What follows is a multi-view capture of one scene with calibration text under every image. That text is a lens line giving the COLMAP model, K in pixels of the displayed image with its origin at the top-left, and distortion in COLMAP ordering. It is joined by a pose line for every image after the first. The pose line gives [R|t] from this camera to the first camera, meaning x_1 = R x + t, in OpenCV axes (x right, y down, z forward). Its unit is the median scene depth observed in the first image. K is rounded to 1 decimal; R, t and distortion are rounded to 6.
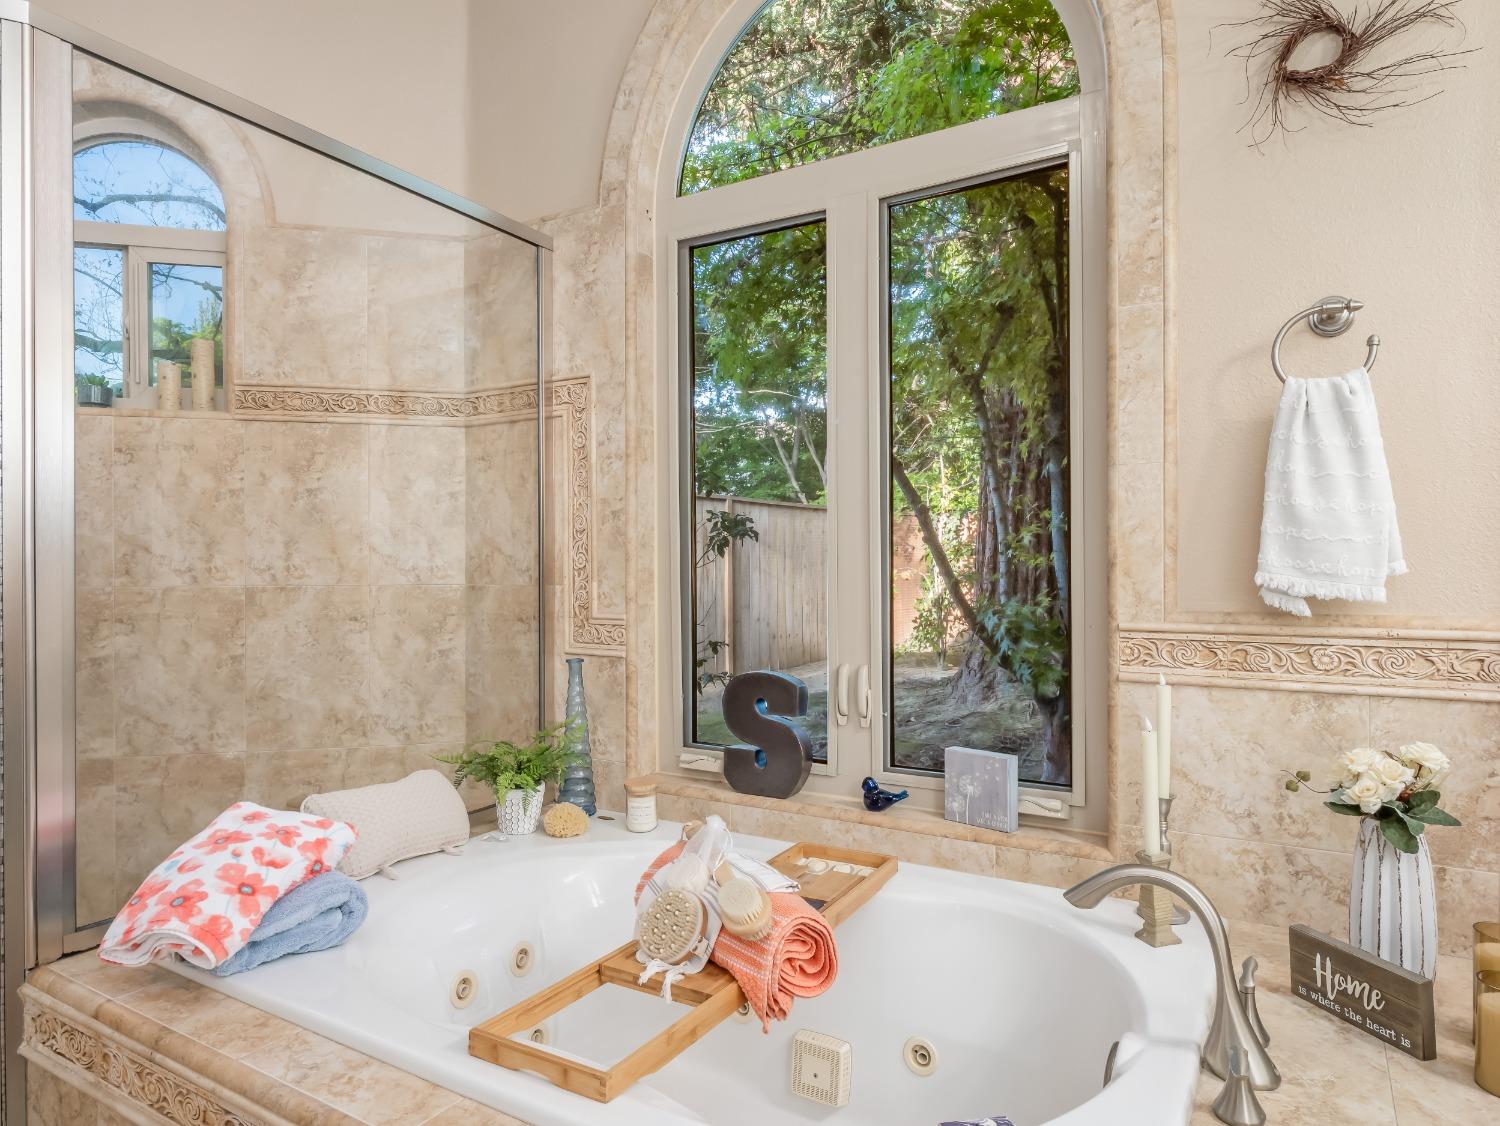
lens RADIAL K [[950.7, 0, 757.9], [0, 950.7, 566.0], [0, 0, 1]] dist [0.002376, -0.000444]
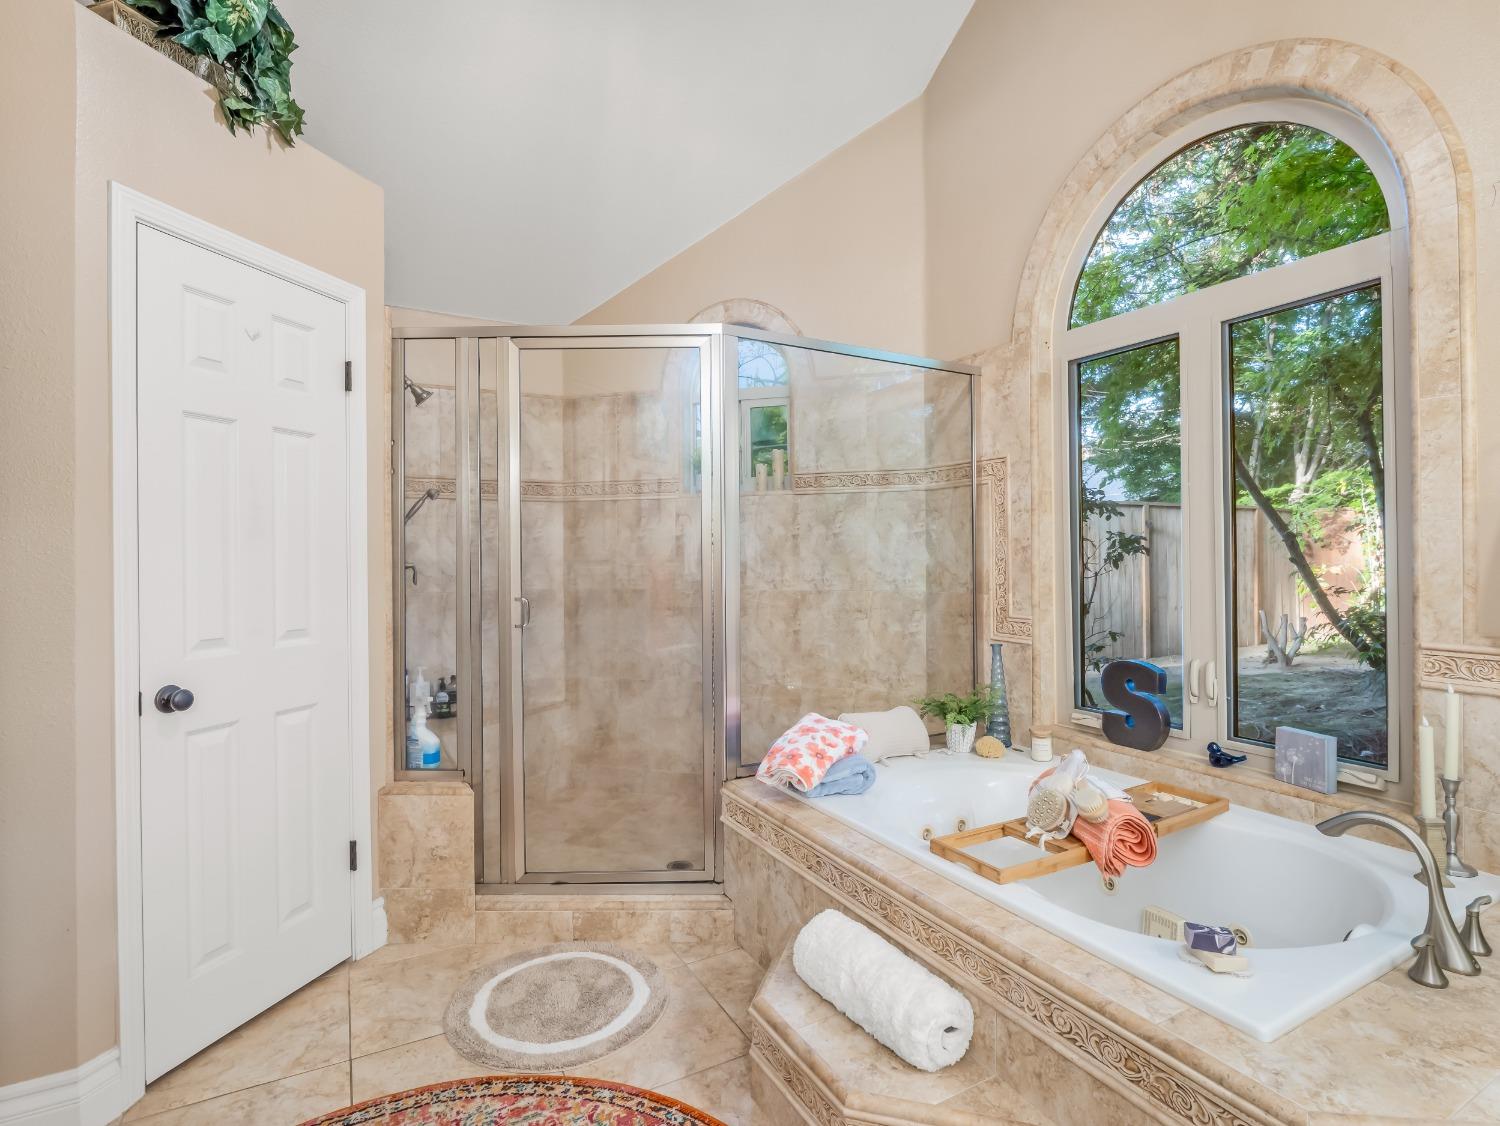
lens RADIAL K [[777.2, 0, 734.4], [0, 777.2, 551.8], [0, 0, 1]] dist [-0.007122, -0.005589]
pose [[0.858656, -0.004649, -0.512531, 0.094815], [0.005022, 0.999987, -0.000658, -0.057029], [0.512528, -0.002009, 0.858668, -0.318480]]
